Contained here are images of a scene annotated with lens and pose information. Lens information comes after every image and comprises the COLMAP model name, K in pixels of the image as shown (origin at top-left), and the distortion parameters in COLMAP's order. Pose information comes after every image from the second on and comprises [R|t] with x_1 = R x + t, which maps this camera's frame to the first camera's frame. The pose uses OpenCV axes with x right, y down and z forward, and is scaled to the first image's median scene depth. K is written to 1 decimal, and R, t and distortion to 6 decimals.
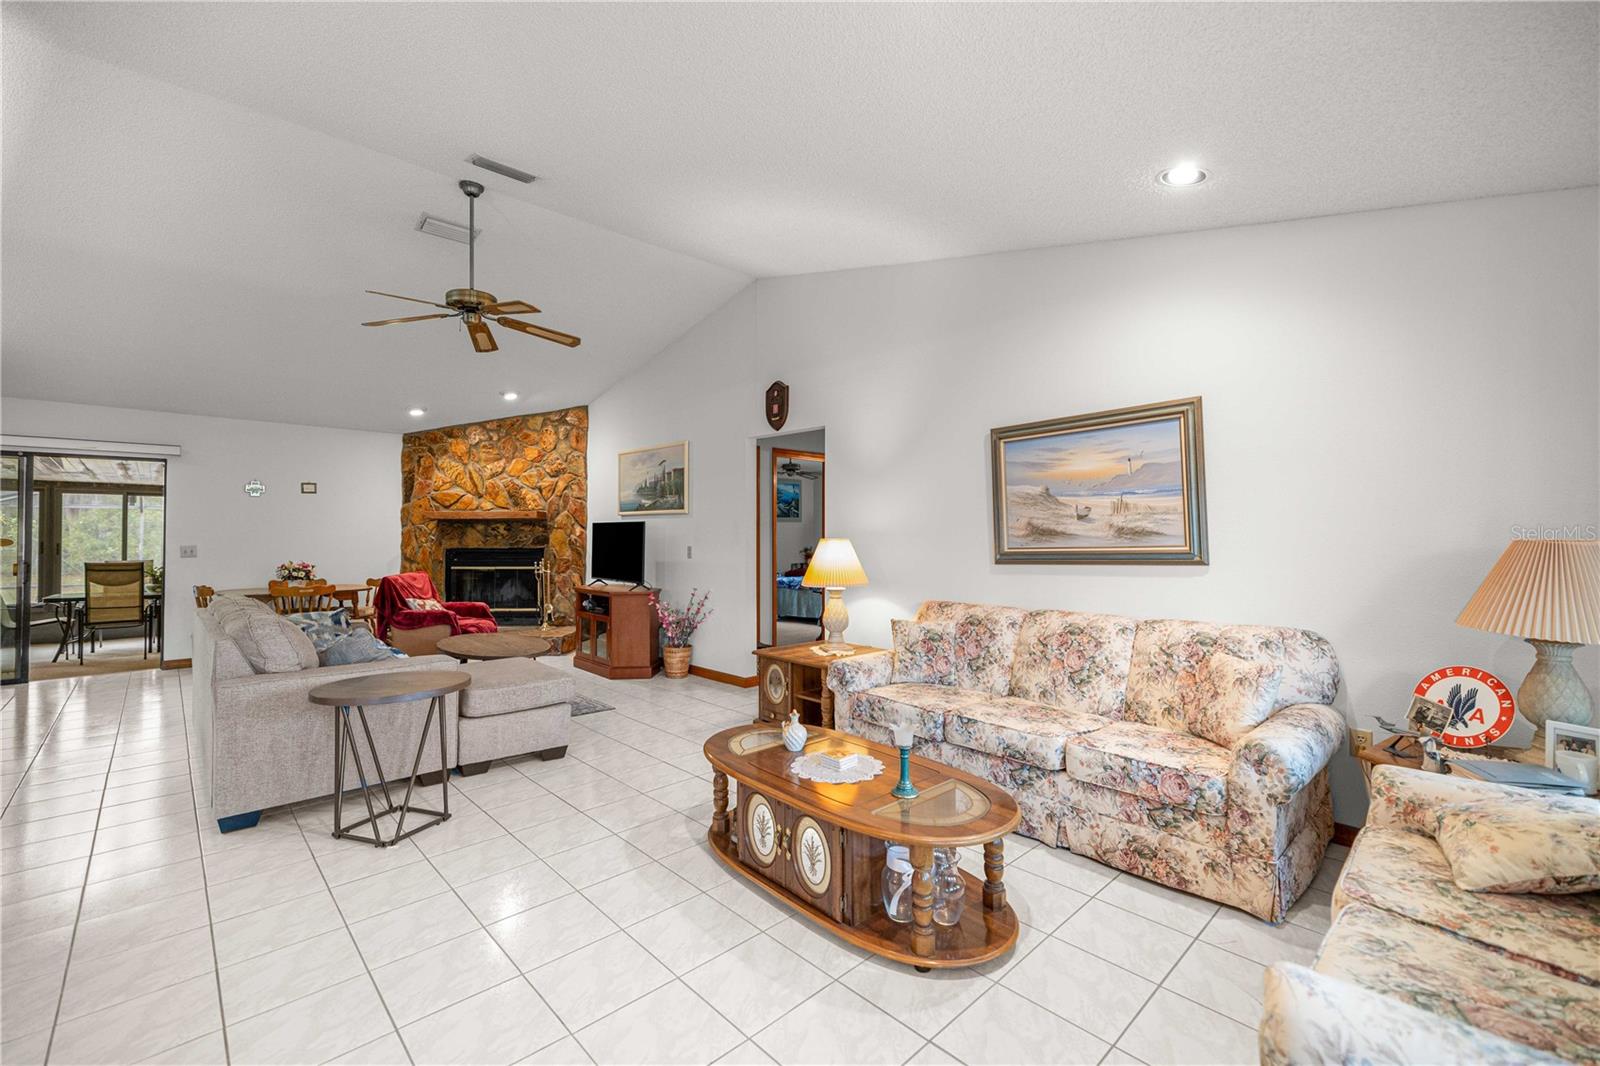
lens RADIAL K [[671.6, 0, 795.9], [0, 671.6, 523.6], [0, 0, 1]] dist [0.001663, -0.000518]
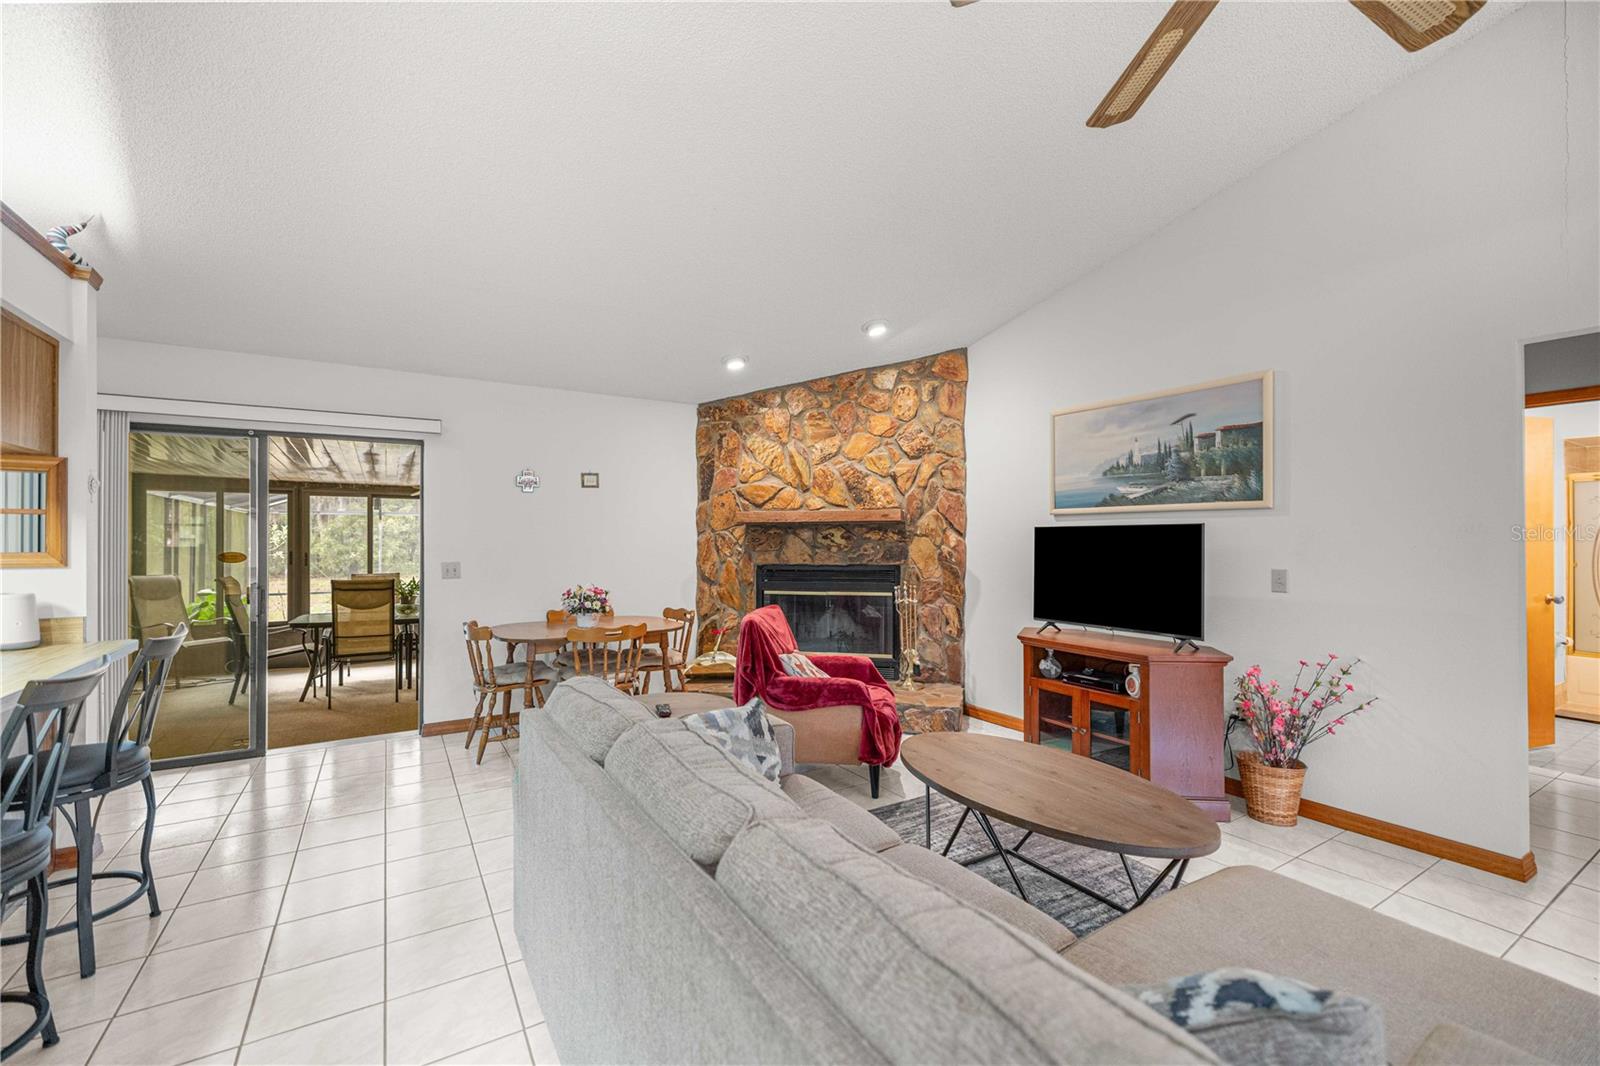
lens RADIAL K [[671.6, 0, 791.3], [0, 671.6, 536.1], [0, 0, 1]] dist [0.001089, 0.000075]
pose [[0.976915, -0.002120, -0.213619, -0.339321], [0.004571, 0.999929, 0.010983, -0.000472], [0.213581, -0.011706, 0.976855, 0.324318]]
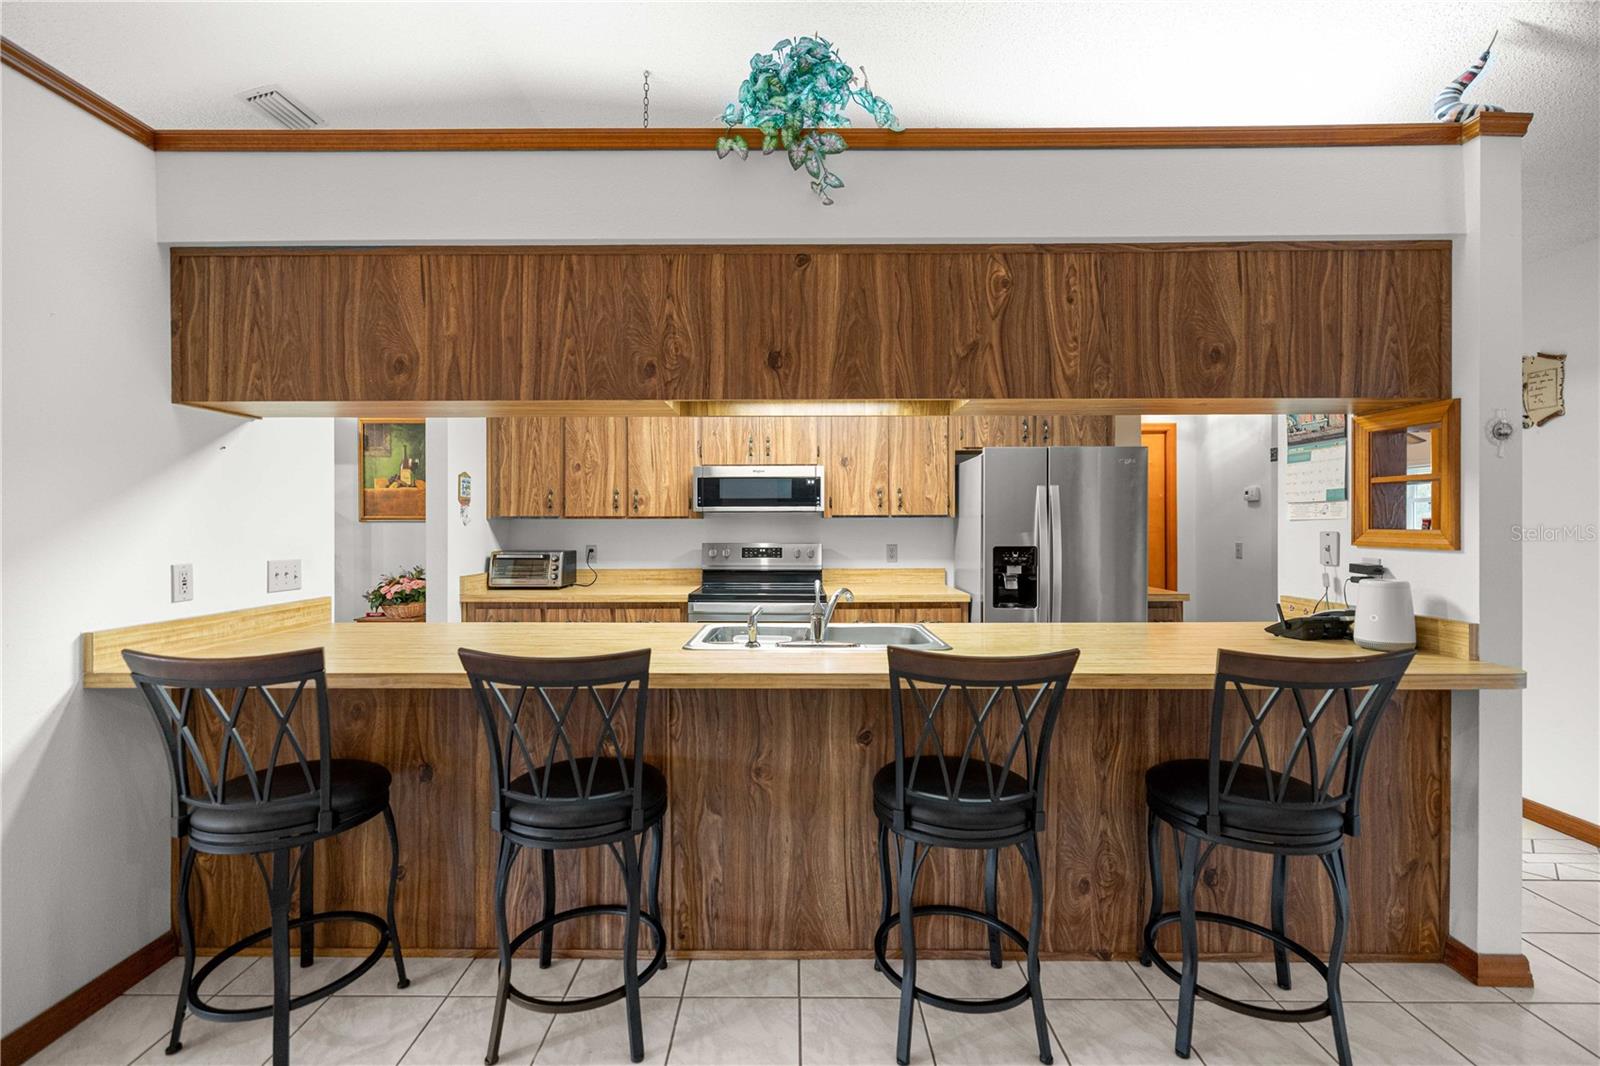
lens RADIAL K [[683.4, 0, 795.0], [0, 683.4, 525.5], [0, 0, 1]] dist [0.000128, 0.000206]
pose [[-0.696006, 0.002511, -0.718031, -0.427939], [0.012814, 0.999878, -0.008925, 0.007649], [0.717921, -0.015412, -0.695954, 0.590296]]
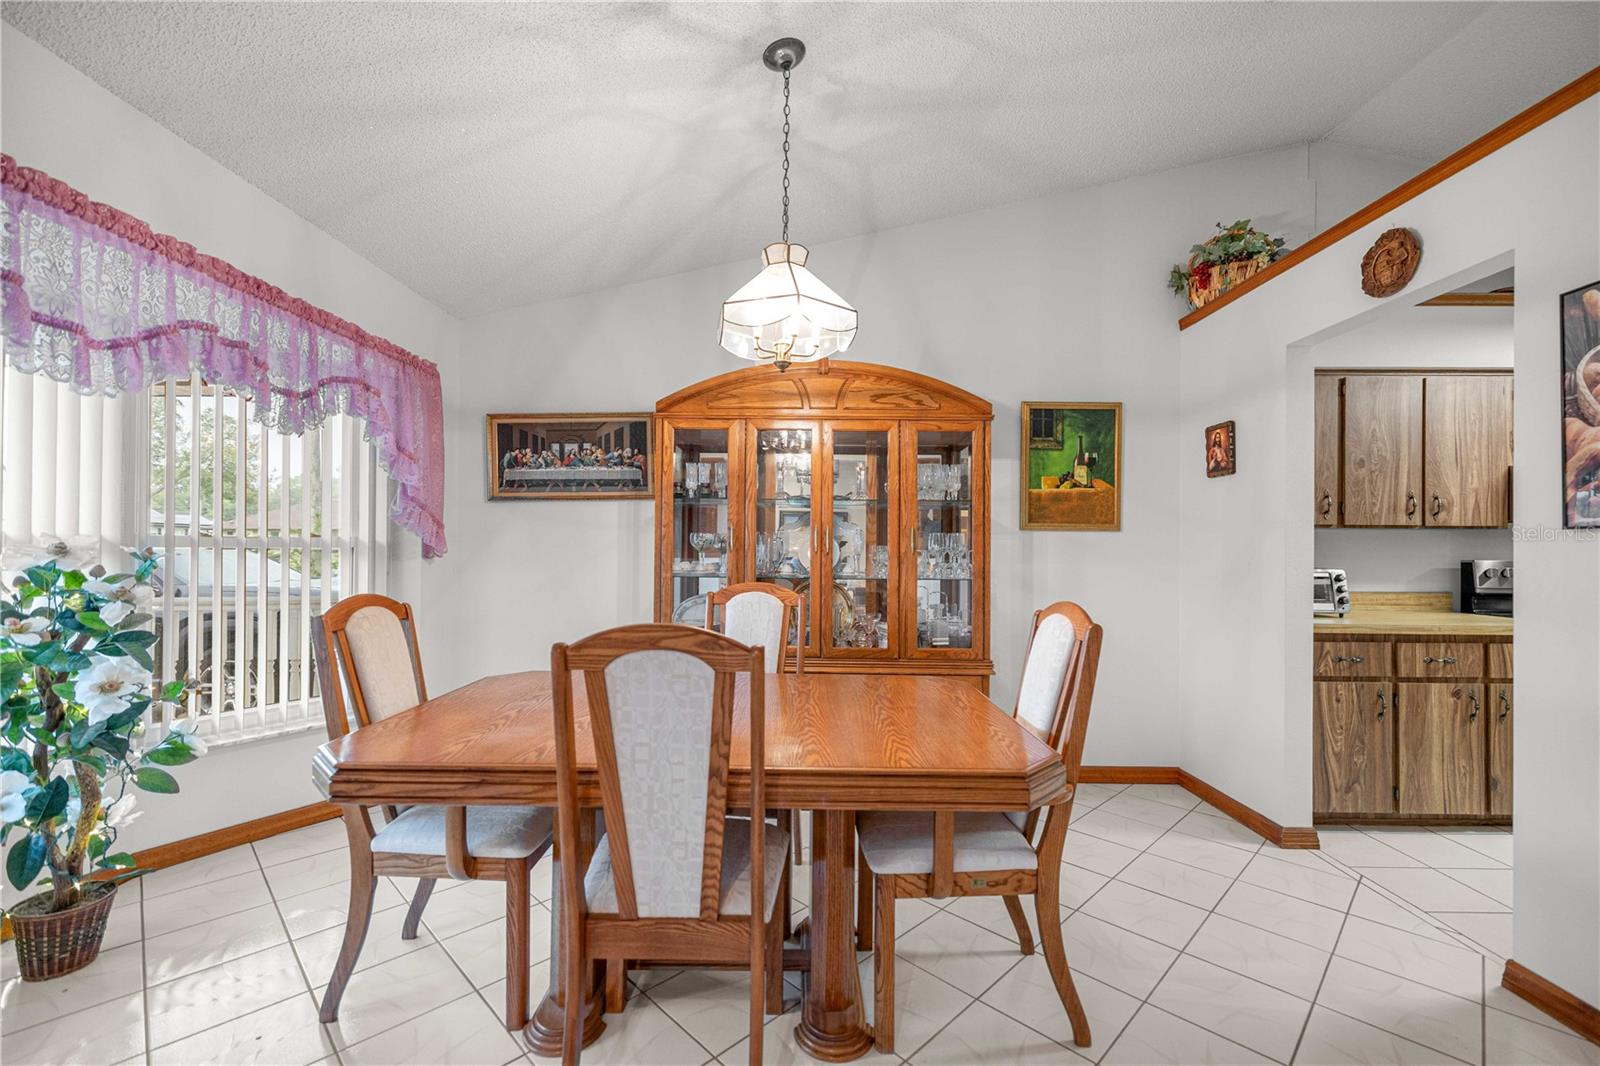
lens RADIAL K [[674.9, 0, 797.3], [0, 674.9, 544.6], [0, 0, 1]] dist [0.000366, -0.000236]
pose [[-0.699221, -0.003596, -0.714897, -0.147990], [0.003500, 0.999958, -0.008453, 0.008066], [0.714897, -0.008412, -0.699179, 0.137239]]
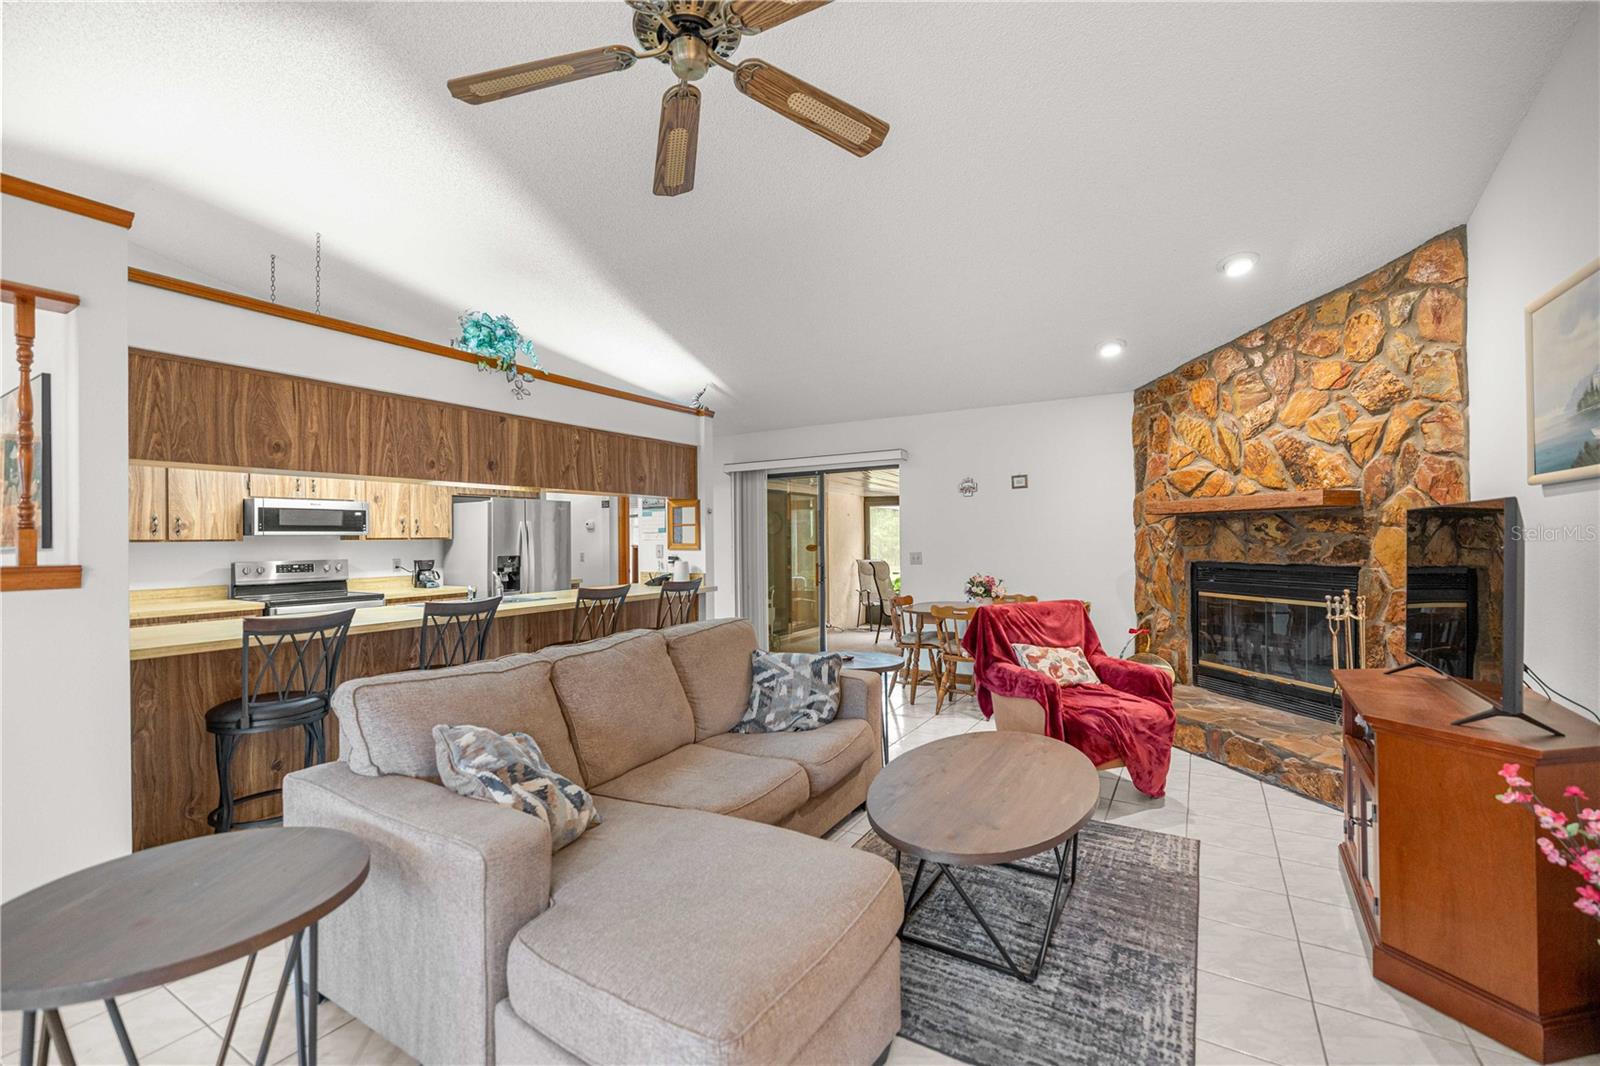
lens RADIAL K [[666.7, 0, 793.9], [0, 666.7, 536.8], [0, 0, 1]] dist [-0.000250, -0.000217]
pose [[0.259825, -0.004526, -0.965645, -0.024029], [0.025357, 0.999676, 0.002137, 0.003983], [0.965323, -0.025041, 0.259856, 0.495598]]
